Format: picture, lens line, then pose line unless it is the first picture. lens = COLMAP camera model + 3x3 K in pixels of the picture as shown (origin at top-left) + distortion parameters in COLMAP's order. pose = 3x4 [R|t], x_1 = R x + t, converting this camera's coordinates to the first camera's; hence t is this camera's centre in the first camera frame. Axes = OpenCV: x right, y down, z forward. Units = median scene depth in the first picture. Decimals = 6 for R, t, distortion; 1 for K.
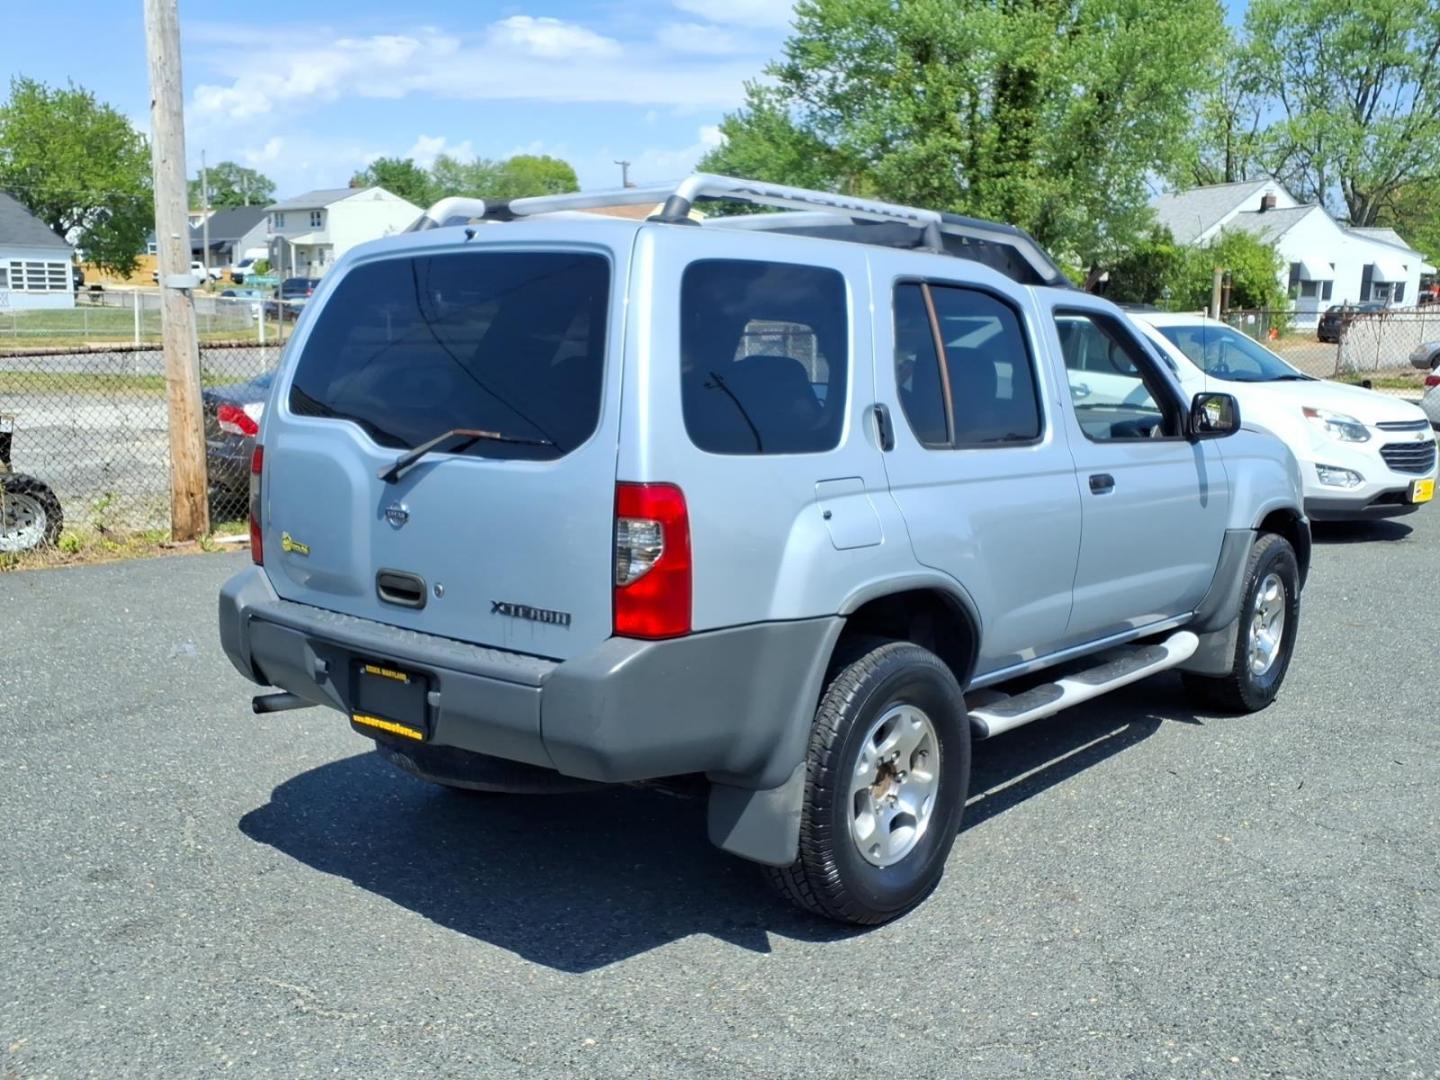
lens RADIAL K [[1424.0, 0, 720.0], [0, 1424.0, 540.0], [0, 0, 1]] dist [-0.009934, -0.022942]
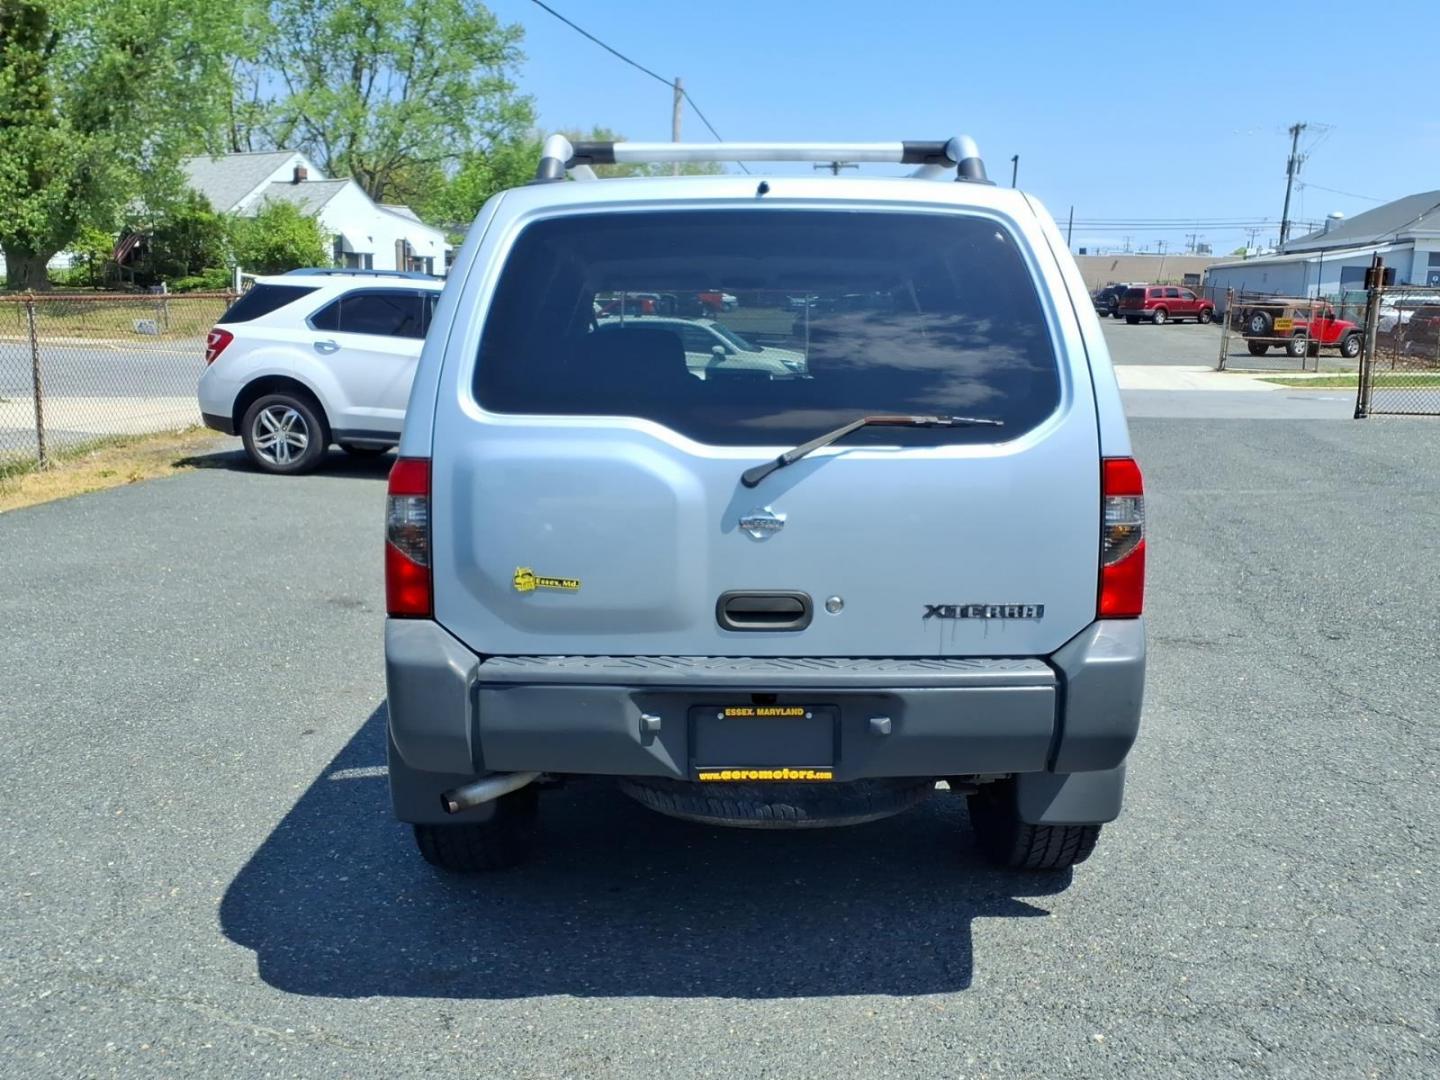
lens RADIAL K [[1424.0, 0, 720.0], [0, 1424.0, 540.0], [0, 0, 1]] dist [-0.009934, -0.022942]
pose [[0.731039, -0.101242, 0.674783, -0.111818], [0.087034, 0.994689, 0.054950, -0.007689], [-0.676762, 0.018558, 0.735968, 0.055809]]
